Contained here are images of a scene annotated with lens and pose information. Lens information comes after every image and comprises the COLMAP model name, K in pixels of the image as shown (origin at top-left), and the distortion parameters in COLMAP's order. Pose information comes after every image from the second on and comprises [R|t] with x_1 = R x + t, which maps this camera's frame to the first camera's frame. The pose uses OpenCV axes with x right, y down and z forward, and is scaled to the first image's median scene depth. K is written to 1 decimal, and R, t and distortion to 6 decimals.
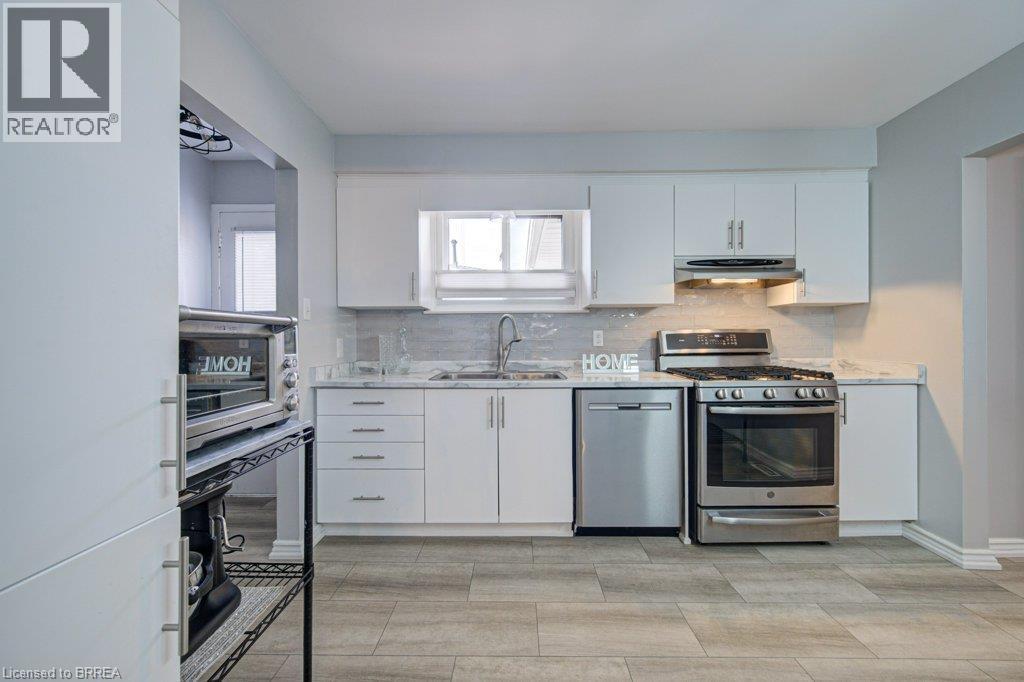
lens RADIAL K [[402.7, 0, 515.7], [0, 402.7, 339.9], [0, 0, 1]] dist [0.000010, -0.000133]
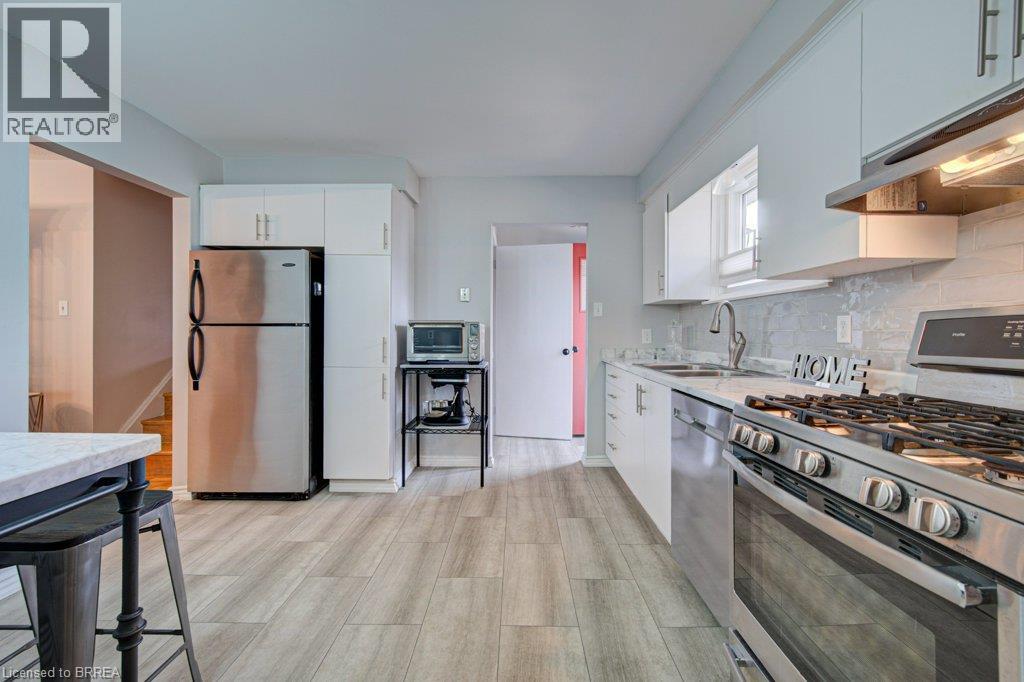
lens RADIAL K [[404.9, 0, 510.1], [0, 404.9, 330.2], [0, 0, 1]] dist [-0.000146, -0.000208]
pose [[-0.000808, 0.004511, -0.999989, 0.889229], [-0.002773, 0.999986, 0.004513, -0.003797], [0.999996, 0.002777, -0.000796, 0.584679]]
